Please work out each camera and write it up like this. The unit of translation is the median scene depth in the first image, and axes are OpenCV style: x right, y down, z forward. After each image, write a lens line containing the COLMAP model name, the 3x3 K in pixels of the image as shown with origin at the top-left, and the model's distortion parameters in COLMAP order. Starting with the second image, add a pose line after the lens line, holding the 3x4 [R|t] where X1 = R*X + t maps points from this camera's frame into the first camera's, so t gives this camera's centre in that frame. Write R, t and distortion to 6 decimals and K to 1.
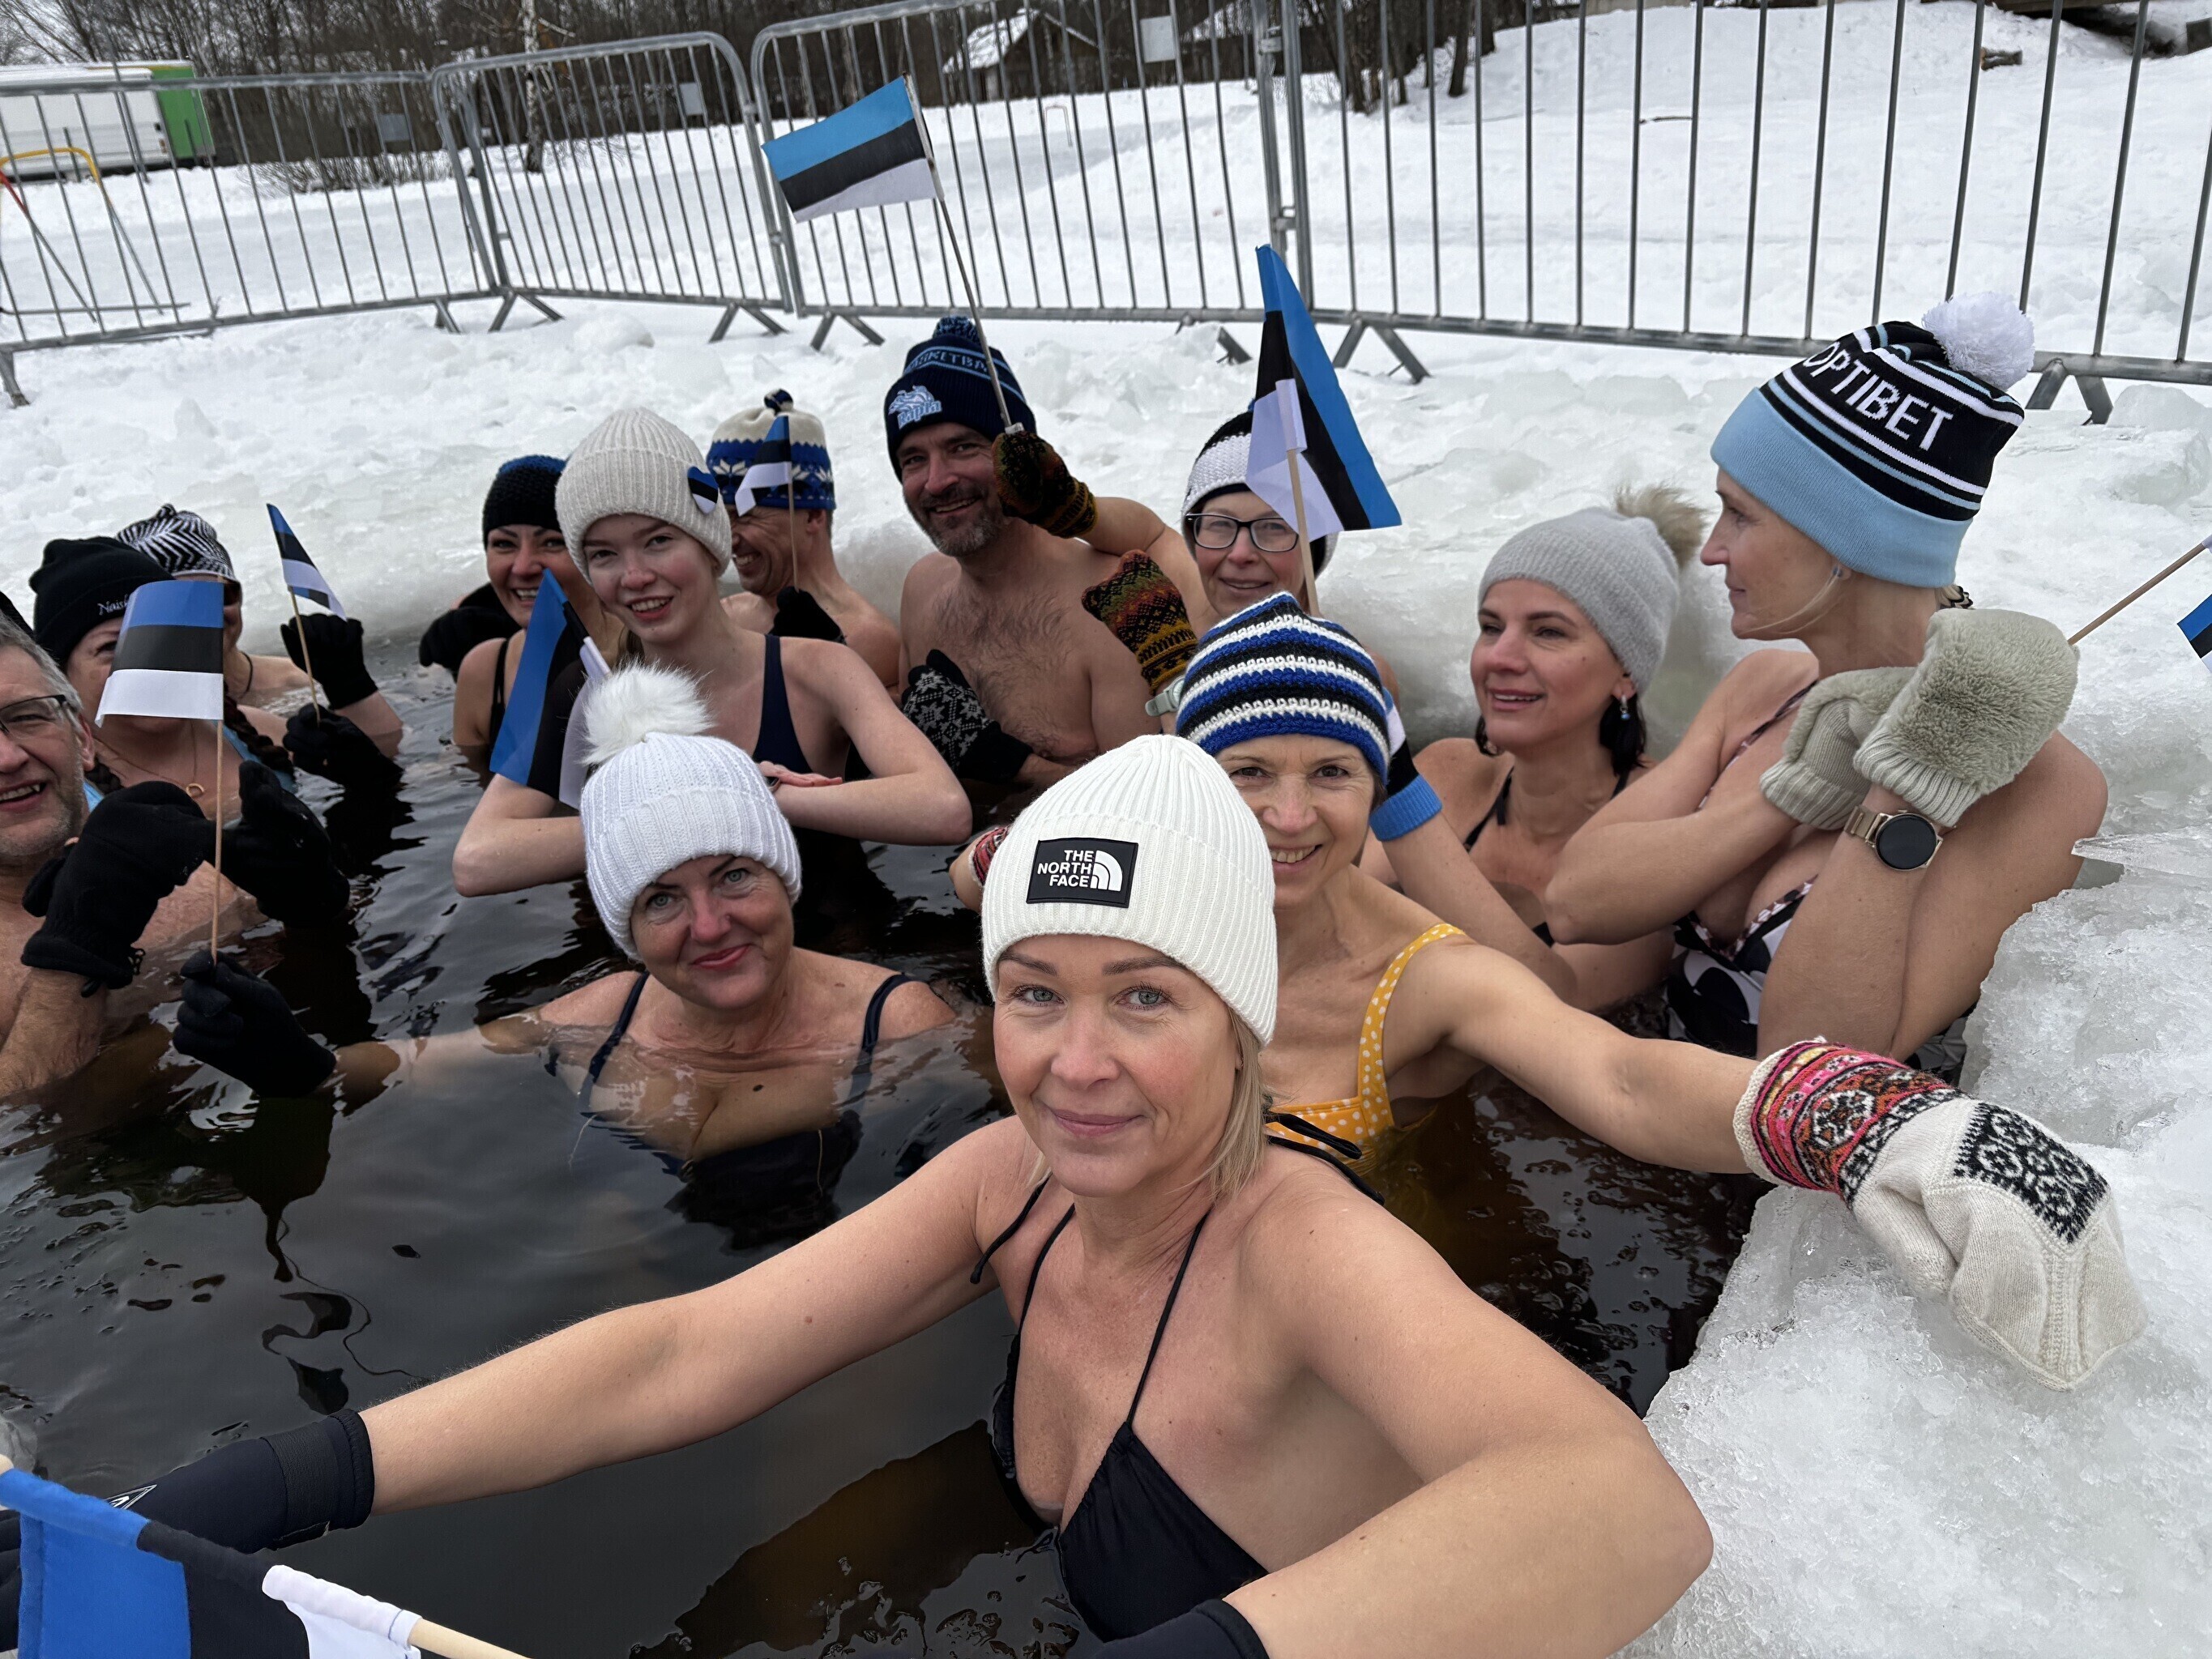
lens RADIAL K [[1658.4, 0, 1124.0], [0, 1658.4, 812.8], [0, 0, 1]] dist [0.045644, -0.043964]
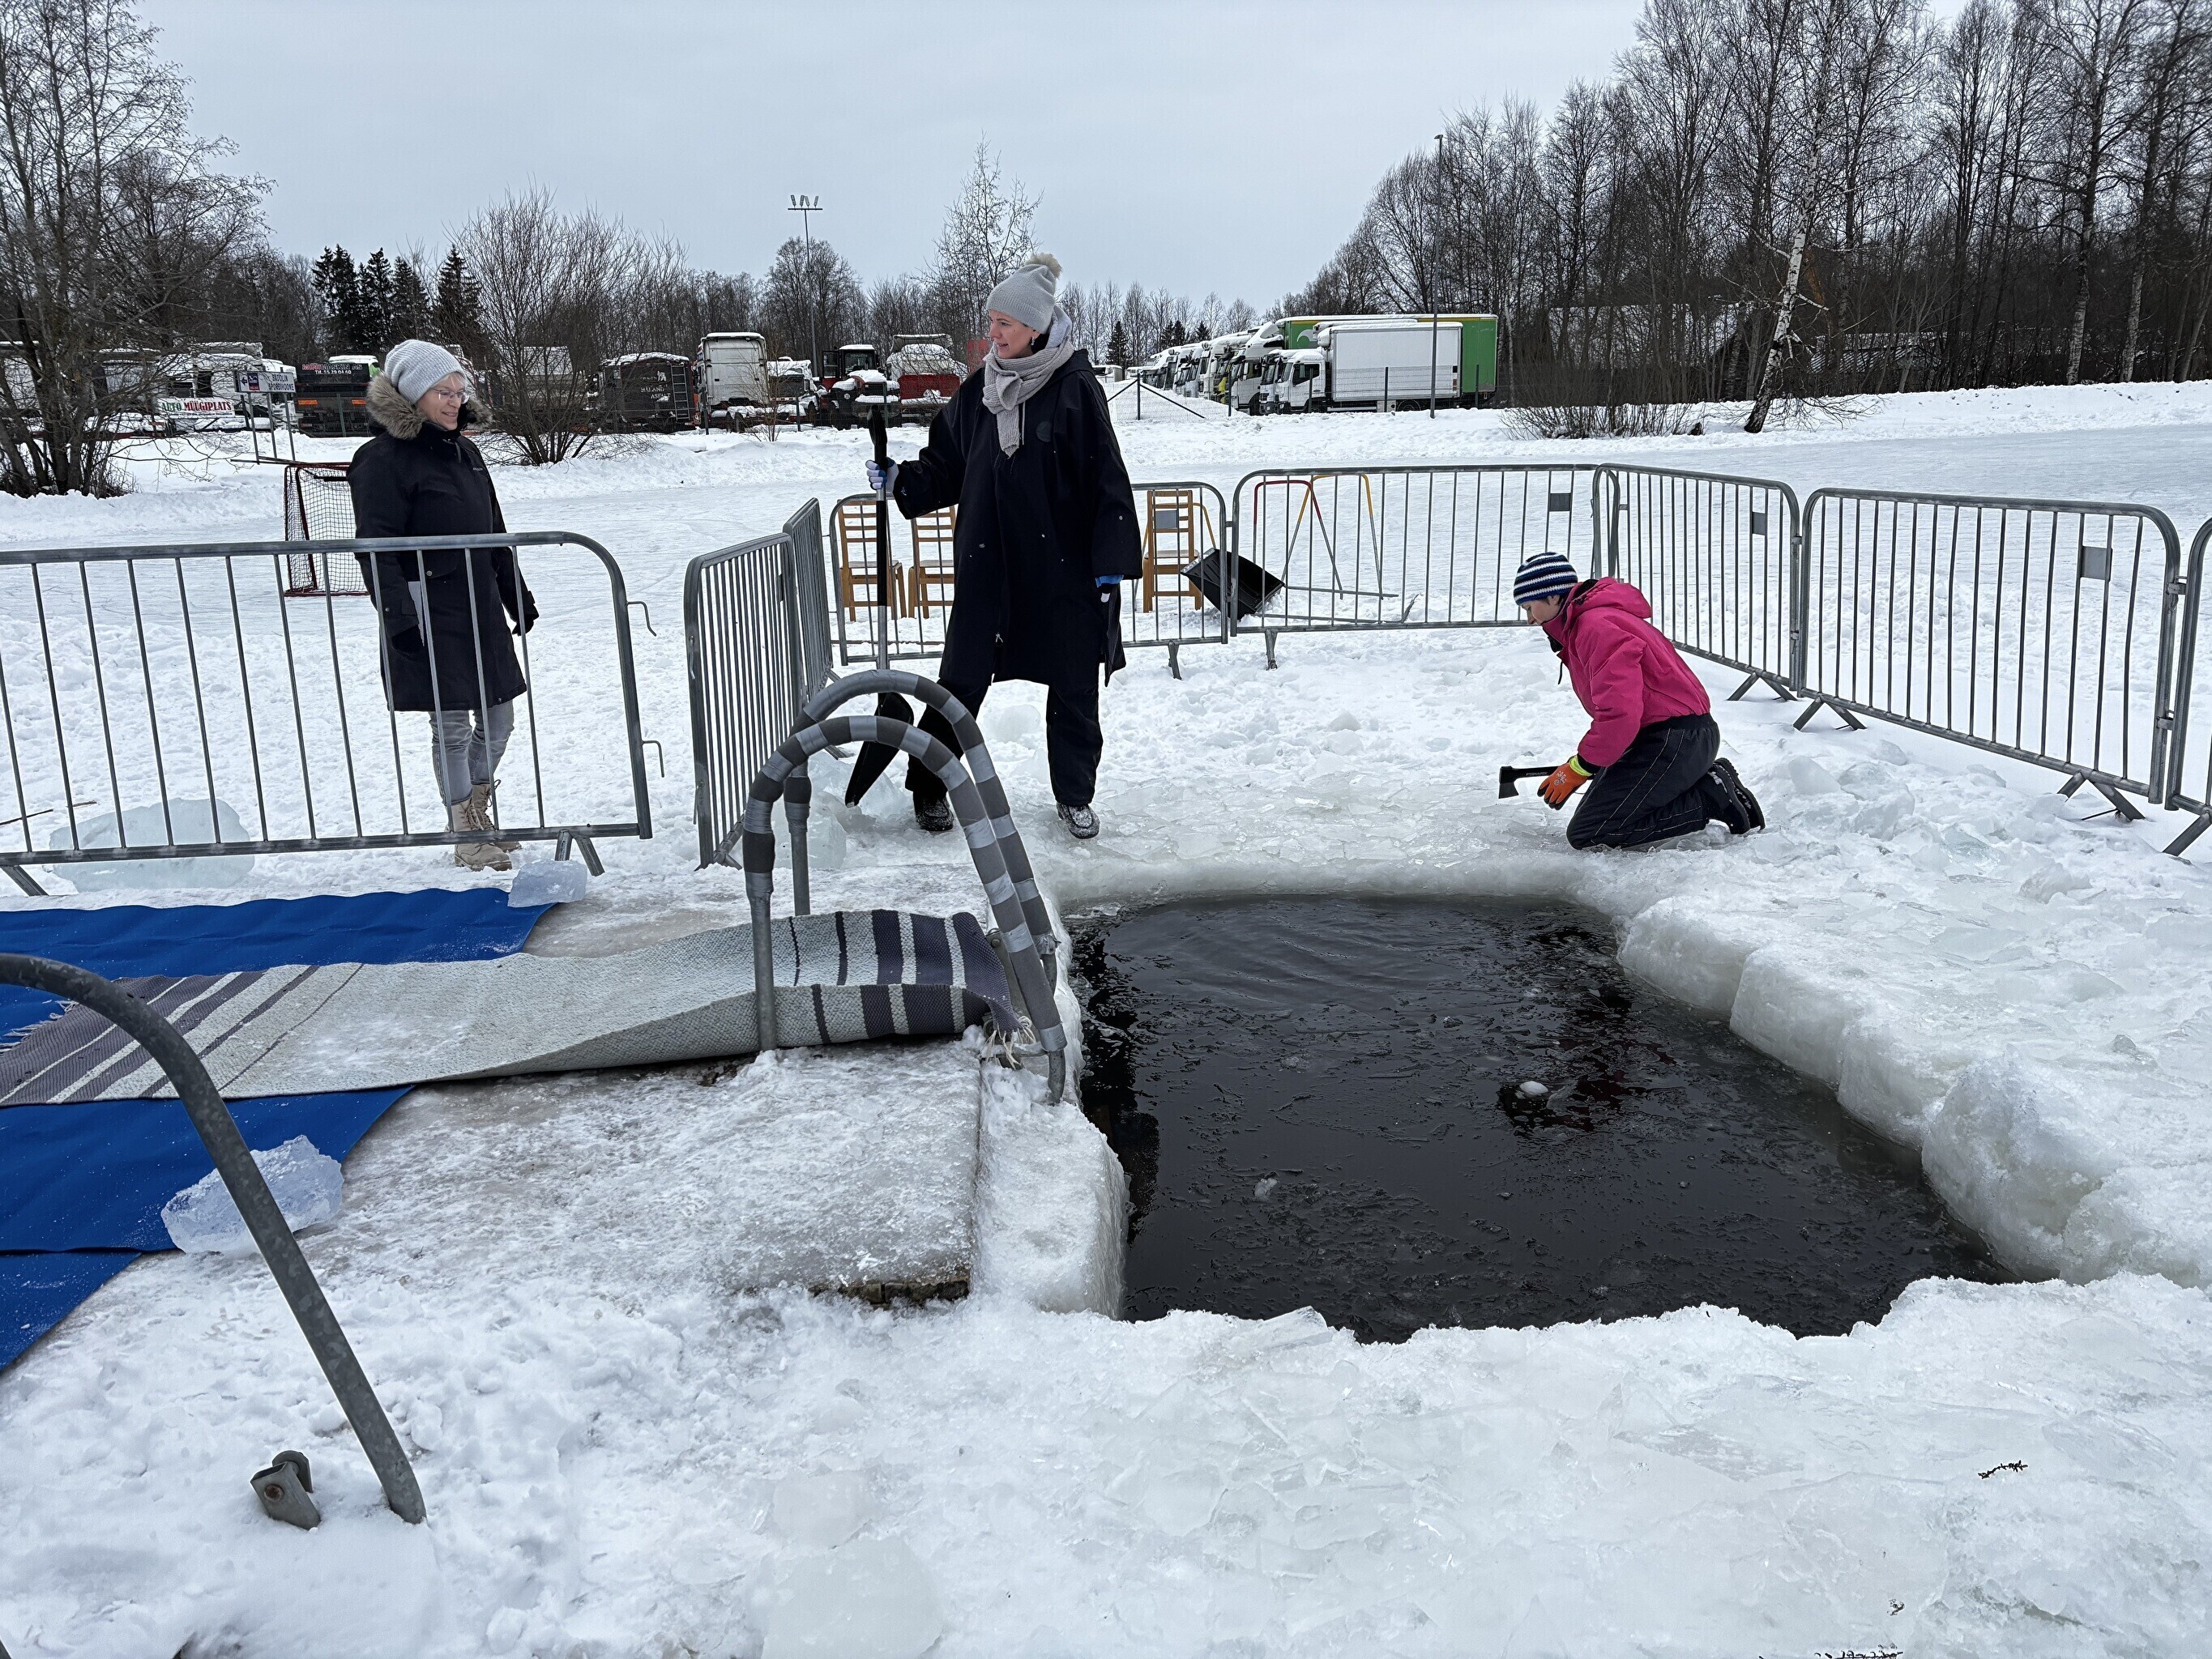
lens RADIAL K [[1658.4, 0, 1121.7], [0, 1658.4, 839.4], [0, 0, 1]] dist [0.045644, -0.043964]
pose [[0.774206, 0.214130, -0.595611, 0.299170], [-0.275909, 0.961094, -0.013115, -0.056716], [0.569630, 0.174488, 0.803166, -0.464658]]
